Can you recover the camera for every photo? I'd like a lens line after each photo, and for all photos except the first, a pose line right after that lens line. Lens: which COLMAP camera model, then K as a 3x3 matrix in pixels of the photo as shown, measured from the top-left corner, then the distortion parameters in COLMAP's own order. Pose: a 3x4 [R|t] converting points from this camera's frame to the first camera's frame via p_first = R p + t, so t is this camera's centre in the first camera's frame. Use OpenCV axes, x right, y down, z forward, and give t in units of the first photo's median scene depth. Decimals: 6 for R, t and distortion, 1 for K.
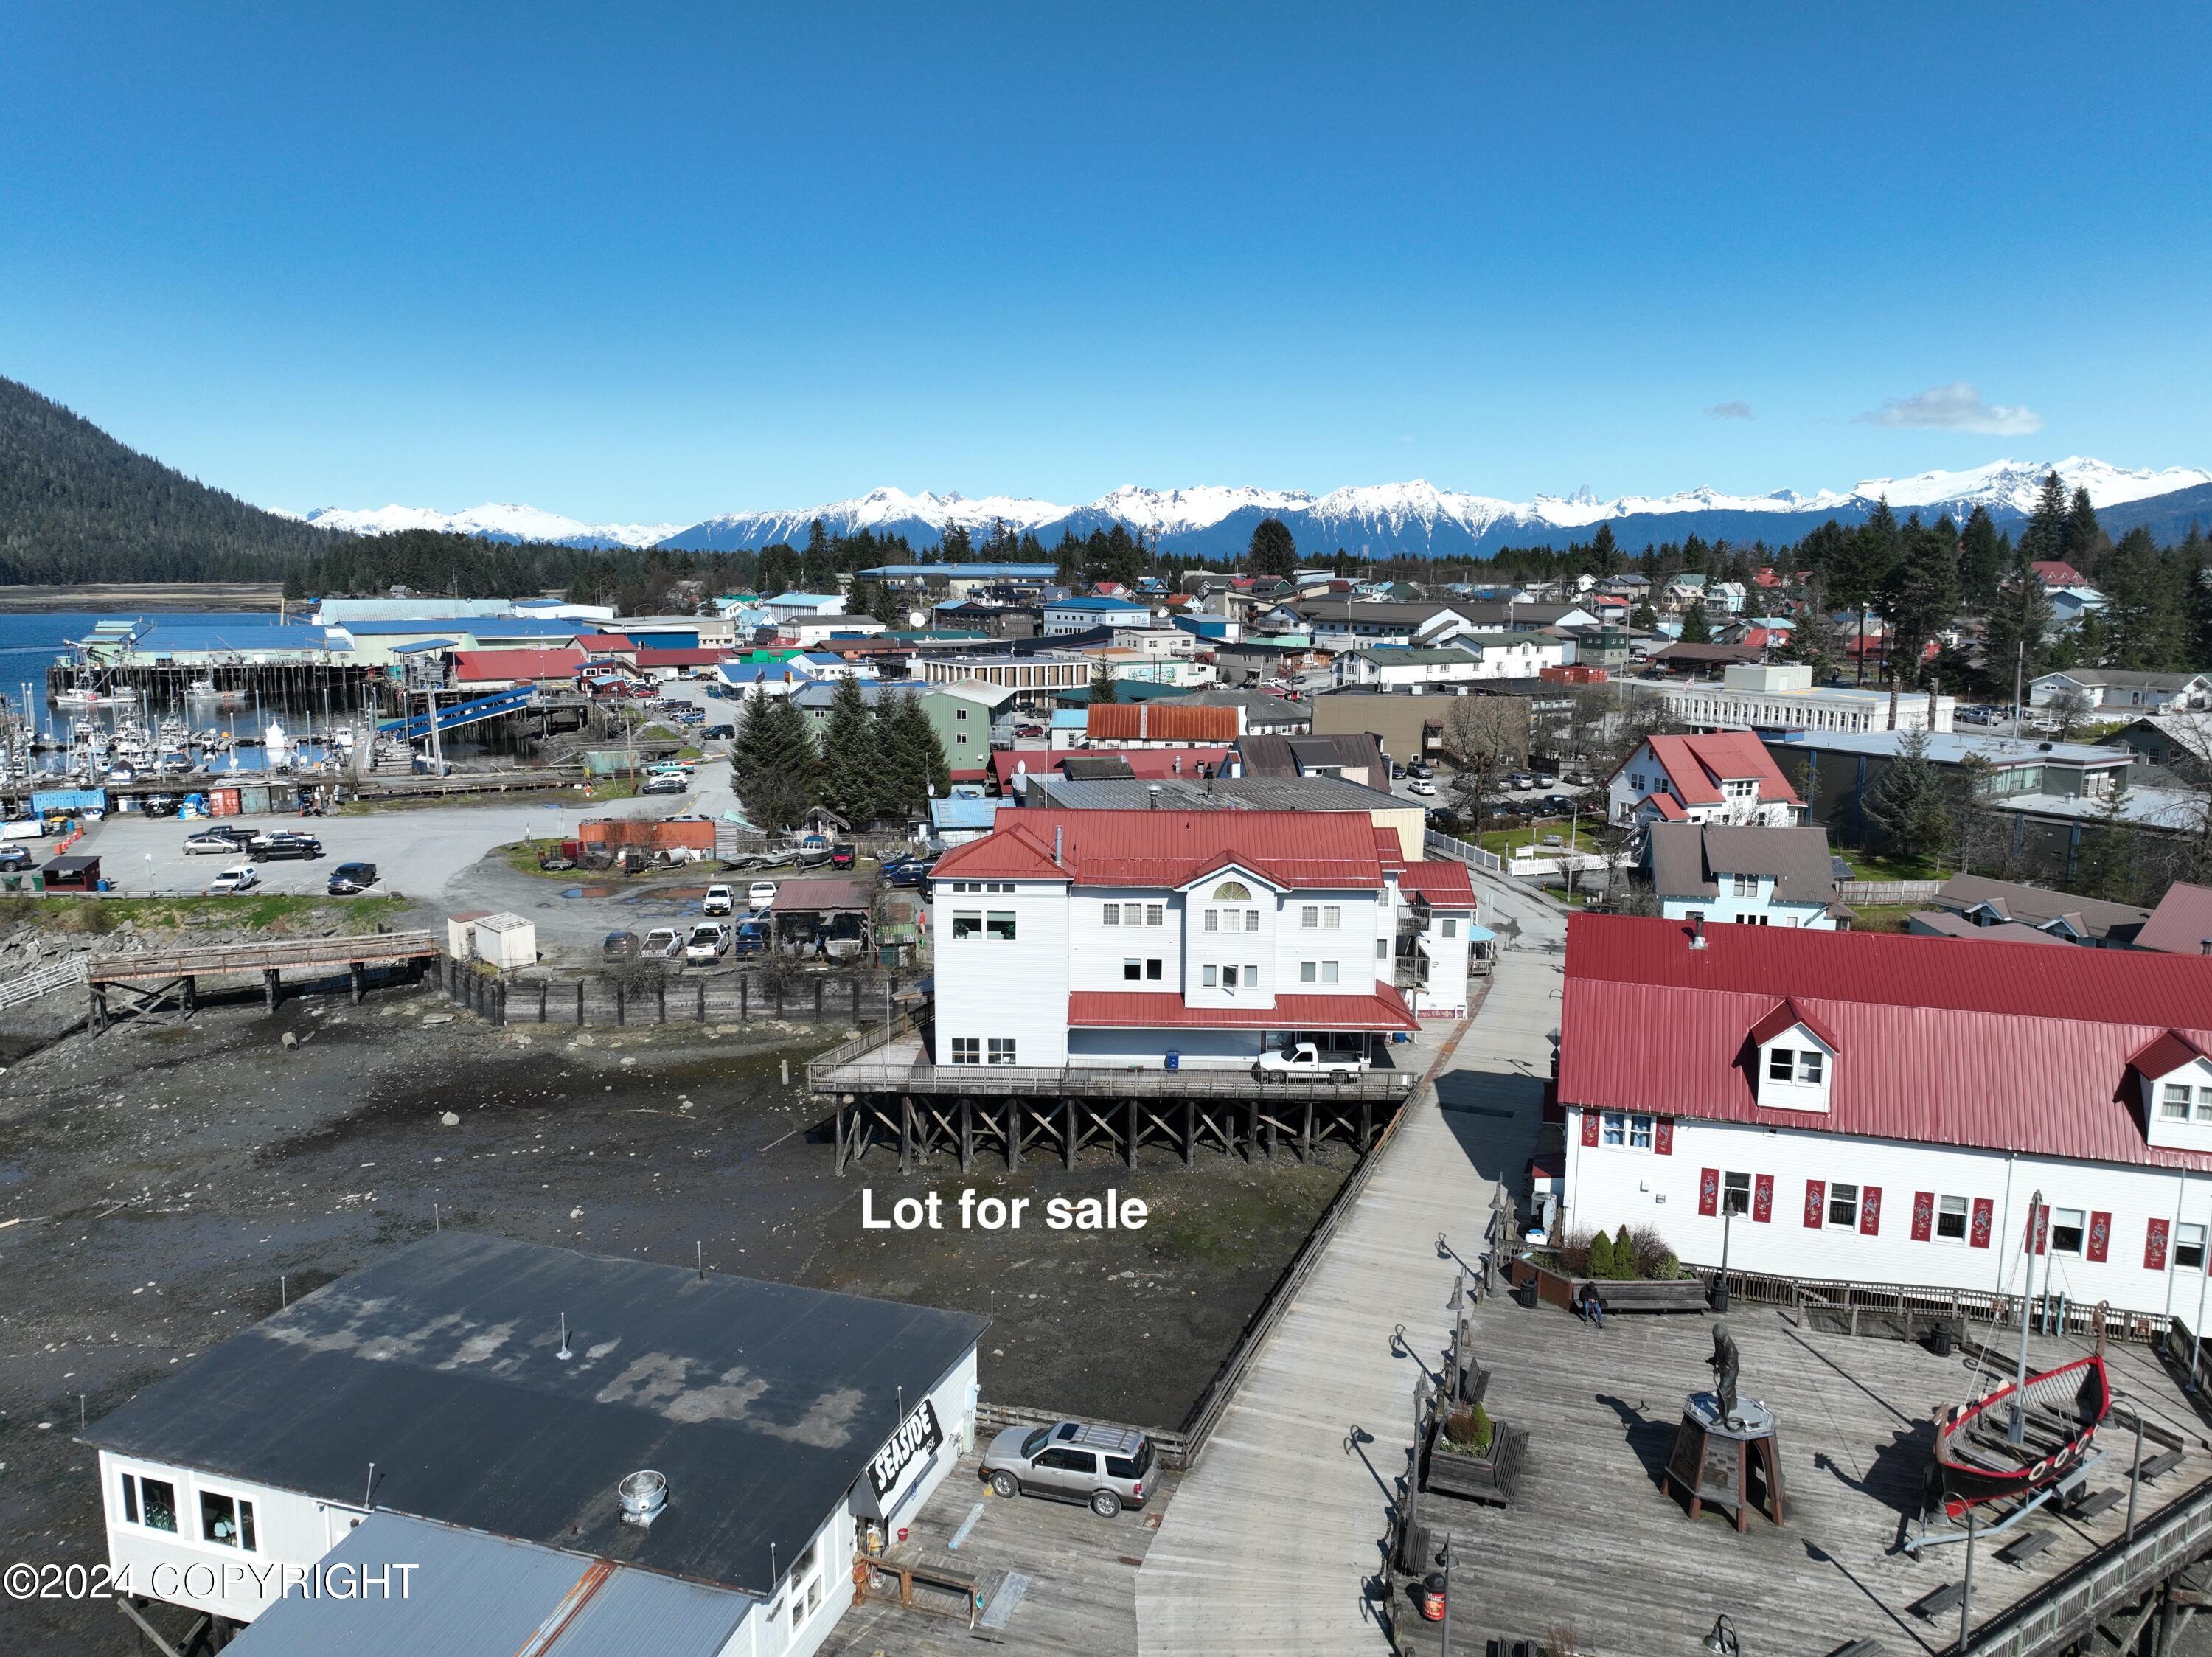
lens RADIAL K [[1581.4, 0, 1106.0], [0, 1581.4, 828.5], [0, 0, 1]] dist [-0.001532, 0.021543]
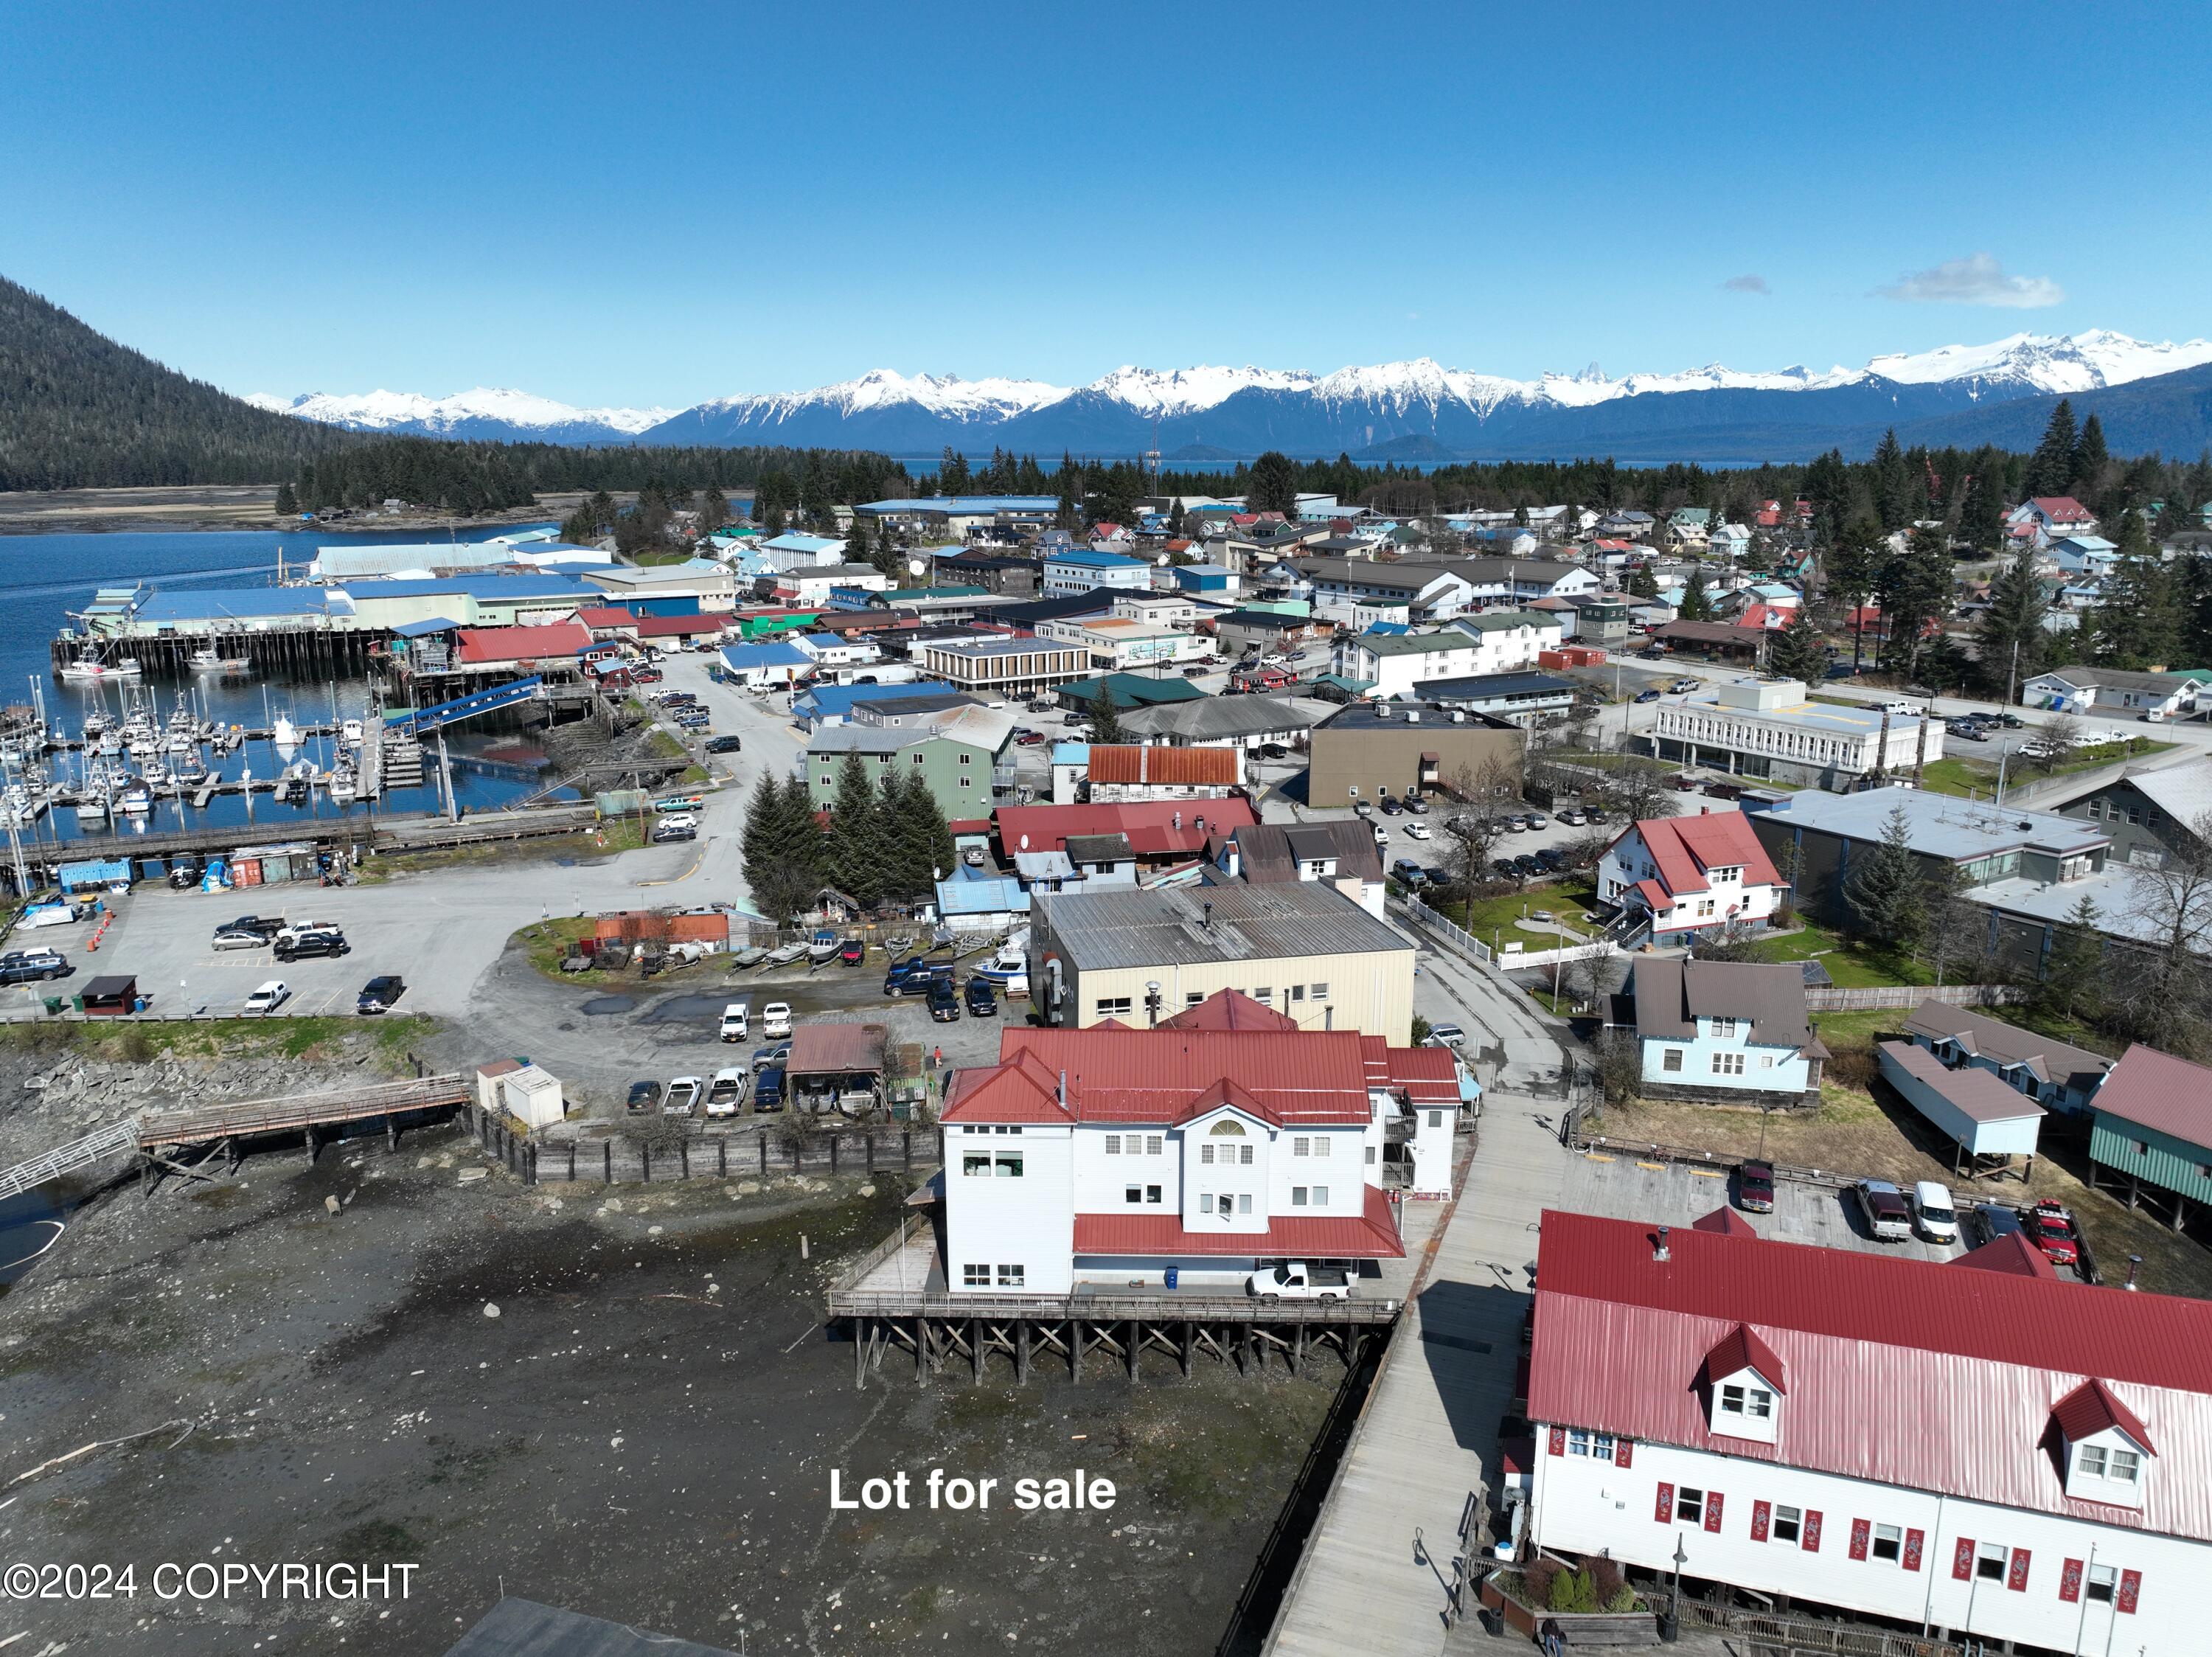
lens RADIAL K [[1581.4, 0, 1106.0], [0, 1581.4, 828.5], [0, 0, 1]] dist [-0.001532, 0.021543]
pose [[0.999984, -0.005449, -0.001196, 0.000545], [0.005524, 0.997149, 0.075260, -0.135240], [0.000783, -0.075265, 0.997163, -0.021260]]
